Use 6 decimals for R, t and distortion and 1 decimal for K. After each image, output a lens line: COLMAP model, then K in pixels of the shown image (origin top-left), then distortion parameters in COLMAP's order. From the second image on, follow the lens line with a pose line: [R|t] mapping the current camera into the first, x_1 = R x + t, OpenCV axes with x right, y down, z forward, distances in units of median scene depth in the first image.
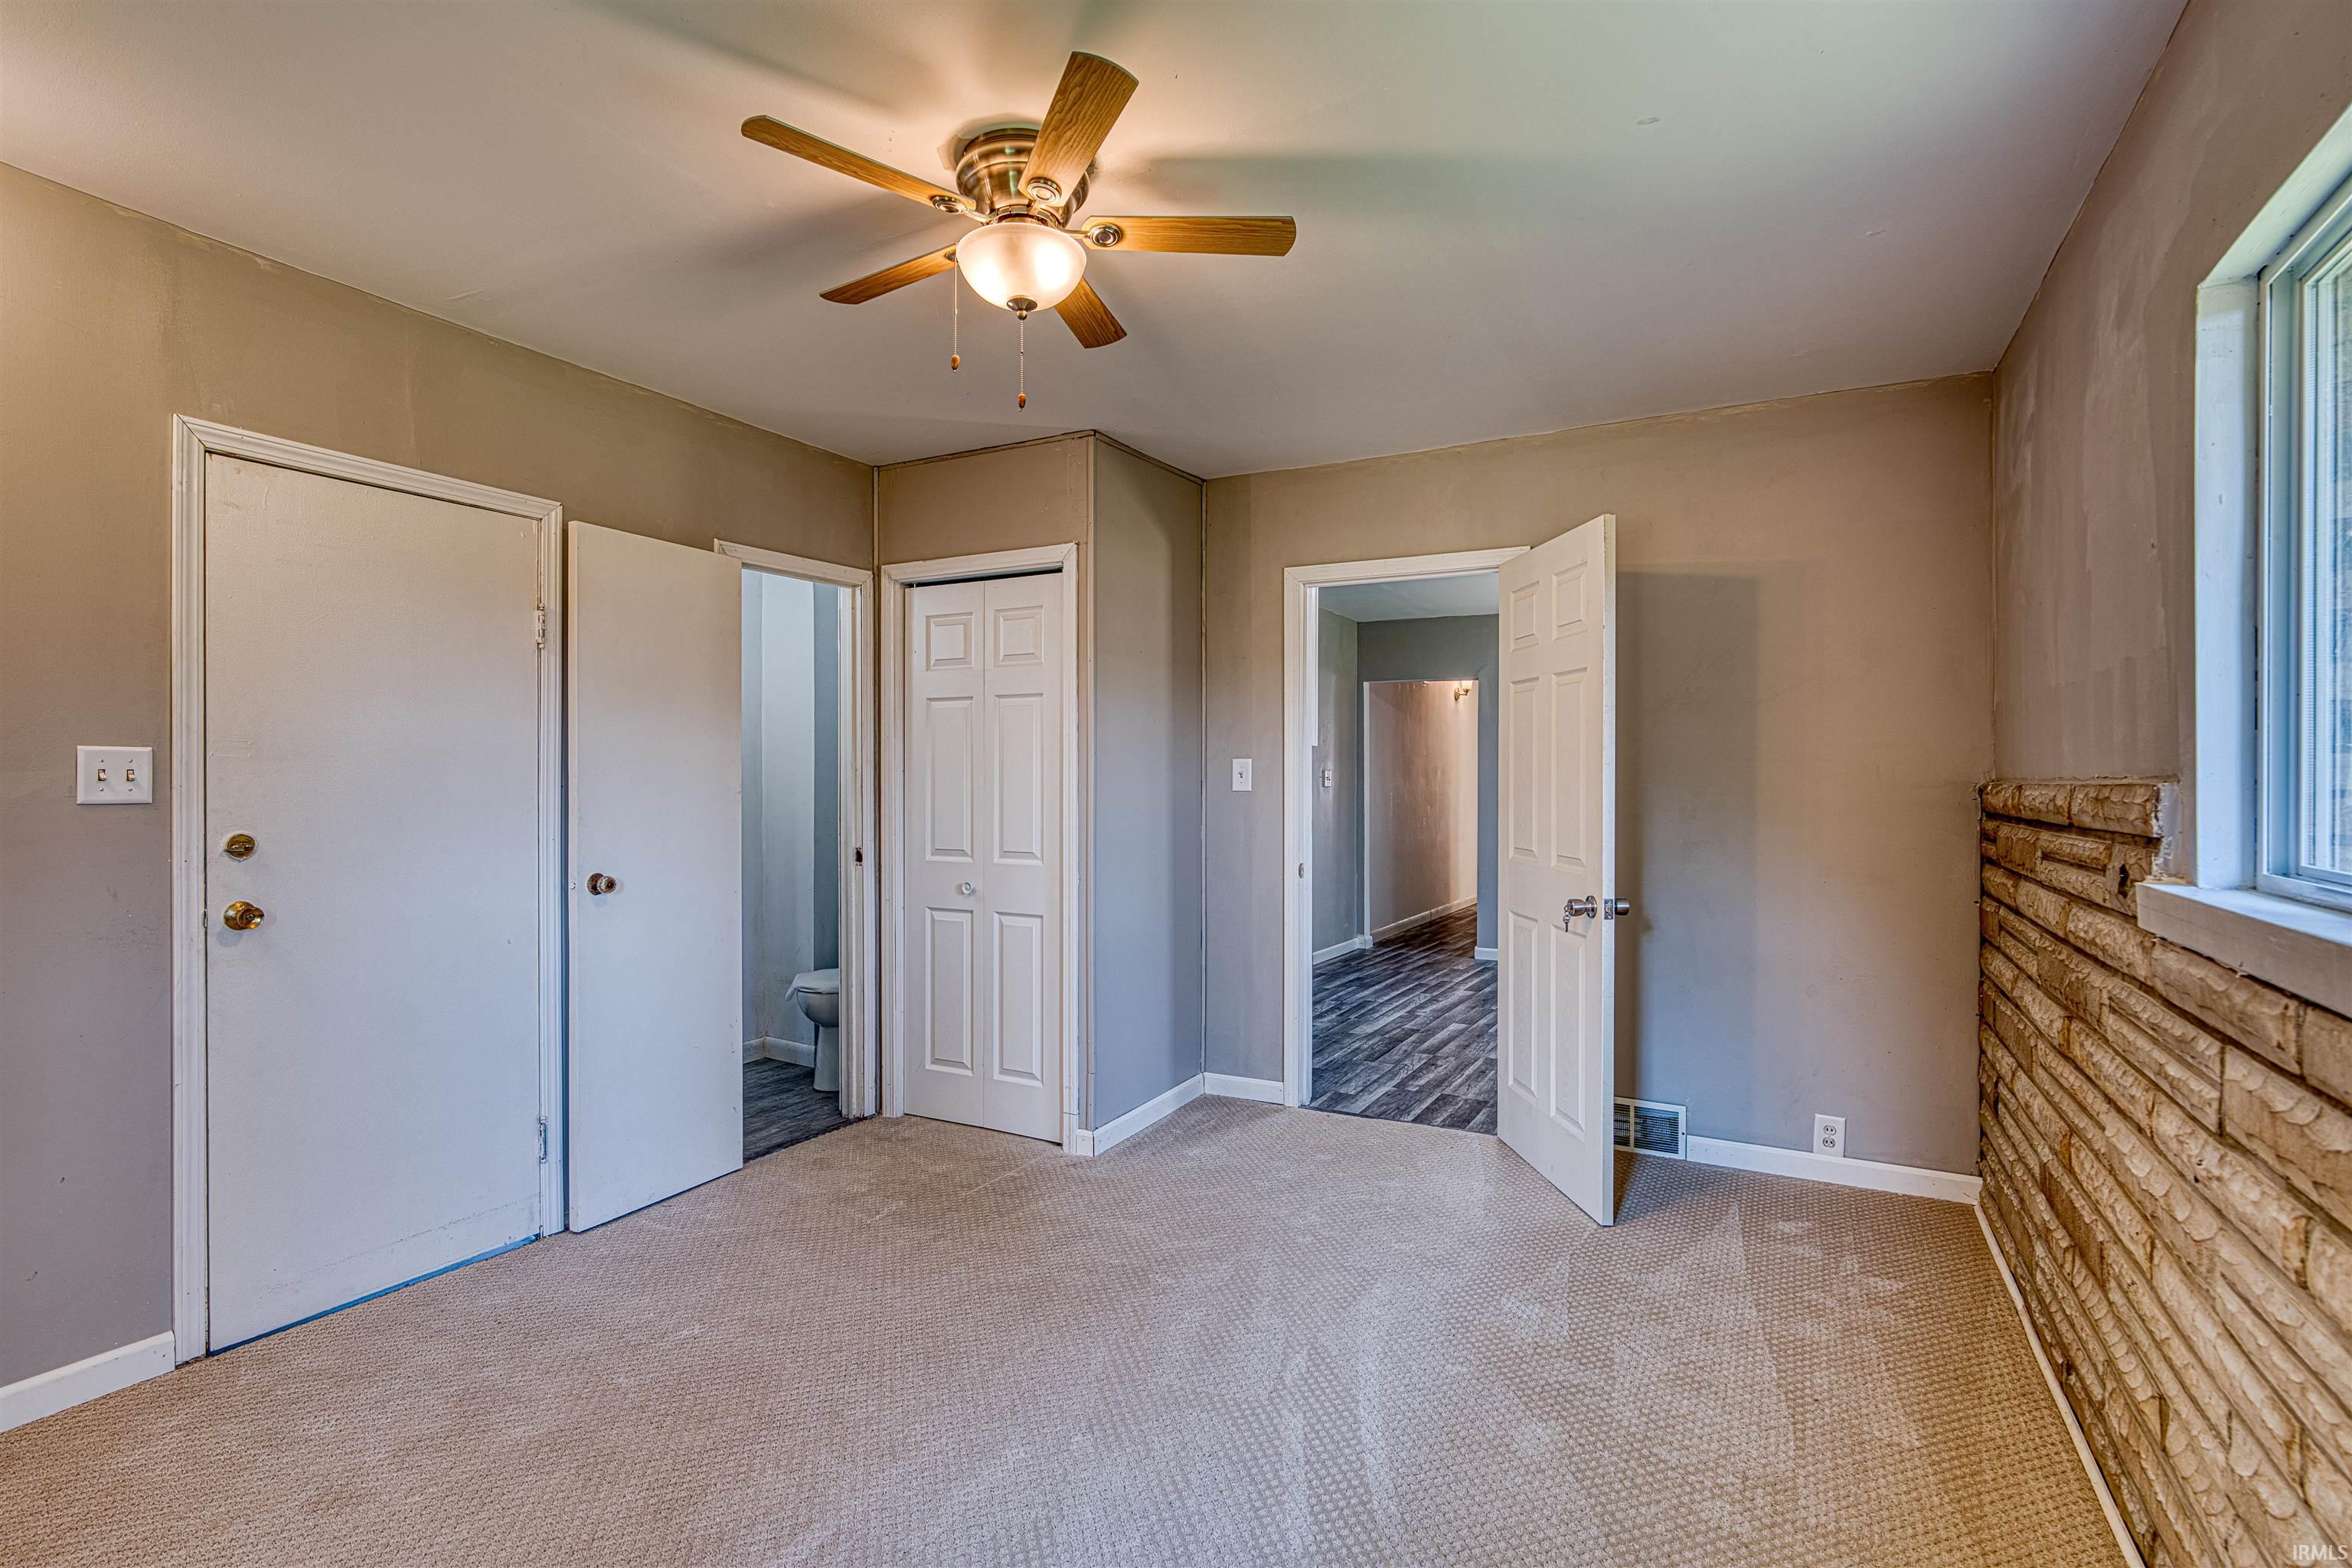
lens RADIAL K [[1162.2, 0, 1176.0], [0, 1162.2, 784.0], [0, 0, 1]] dist [-0.006307, 0.000253]
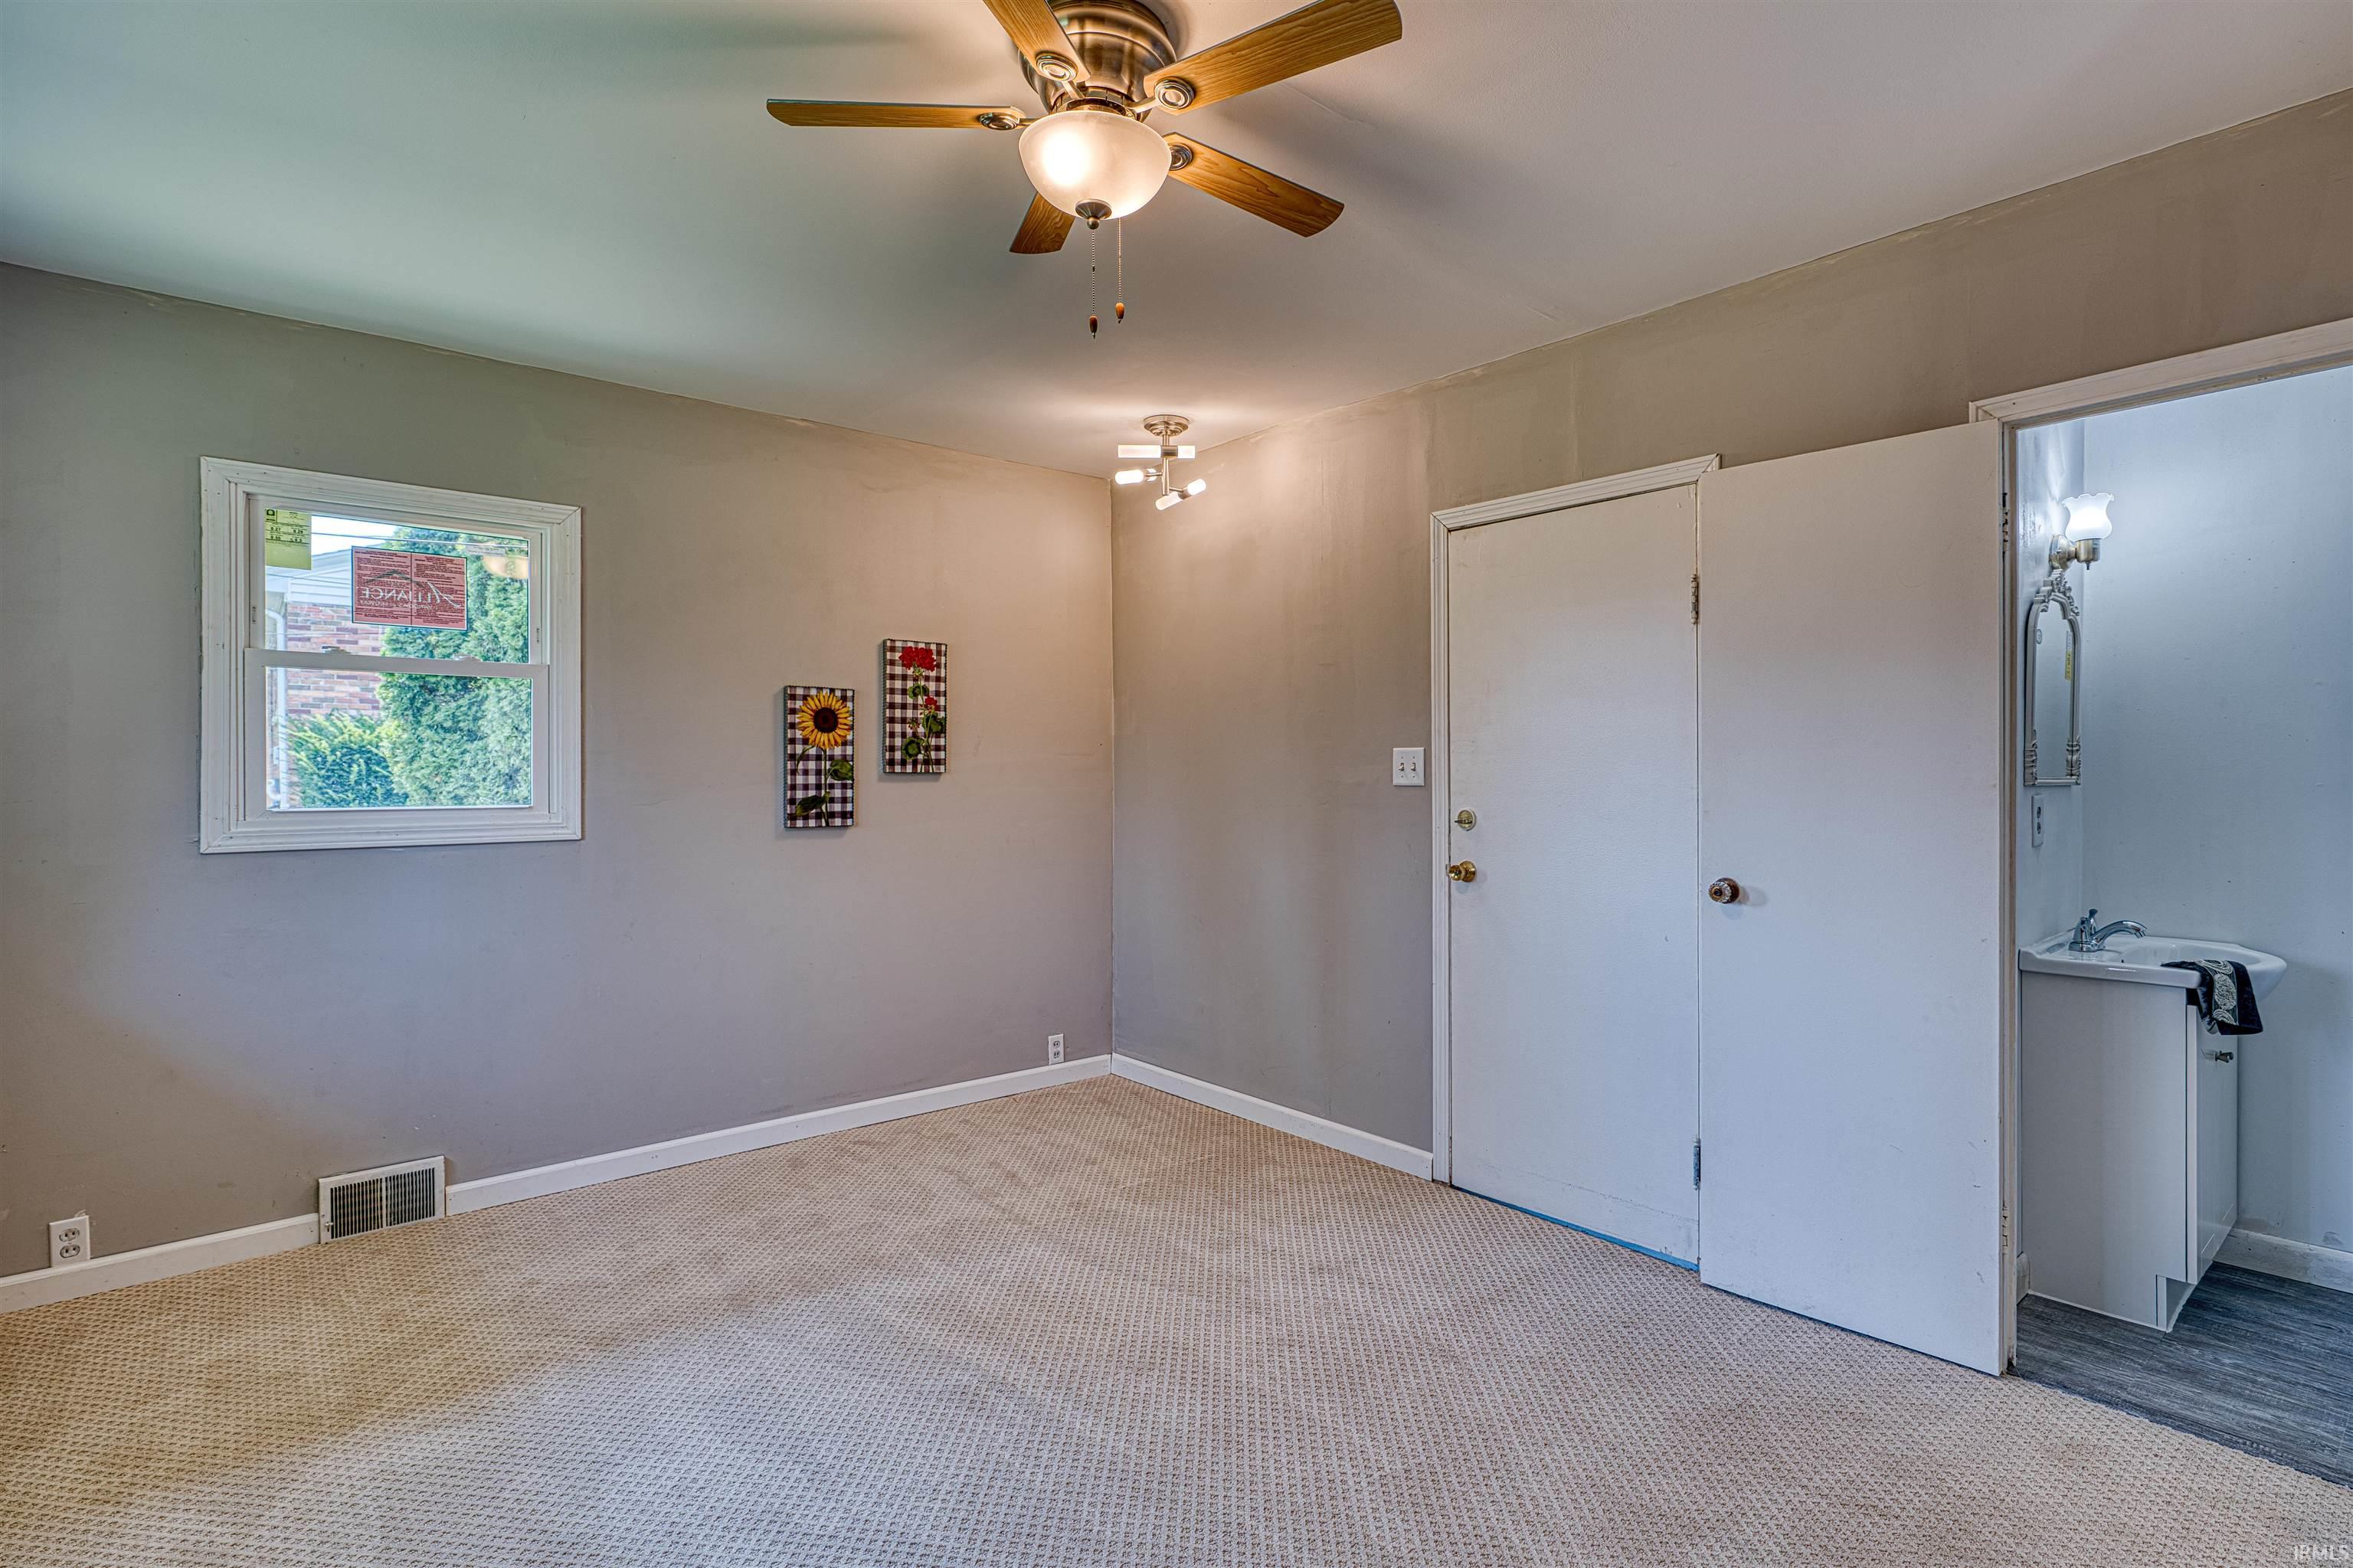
lens RADIAL K [[1162.7, 0, 1176.5], [0, 1162.7, 784.0], [0, 0, 1]] dist [-0.006307, 0.000253]
pose [[-0.382269, 0.011924, -0.923974, 0.570178], [0.004282, 0.999929, 0.011133, -0.003674], [0.924041, 0.000299, -0.382293, 1.246791]]
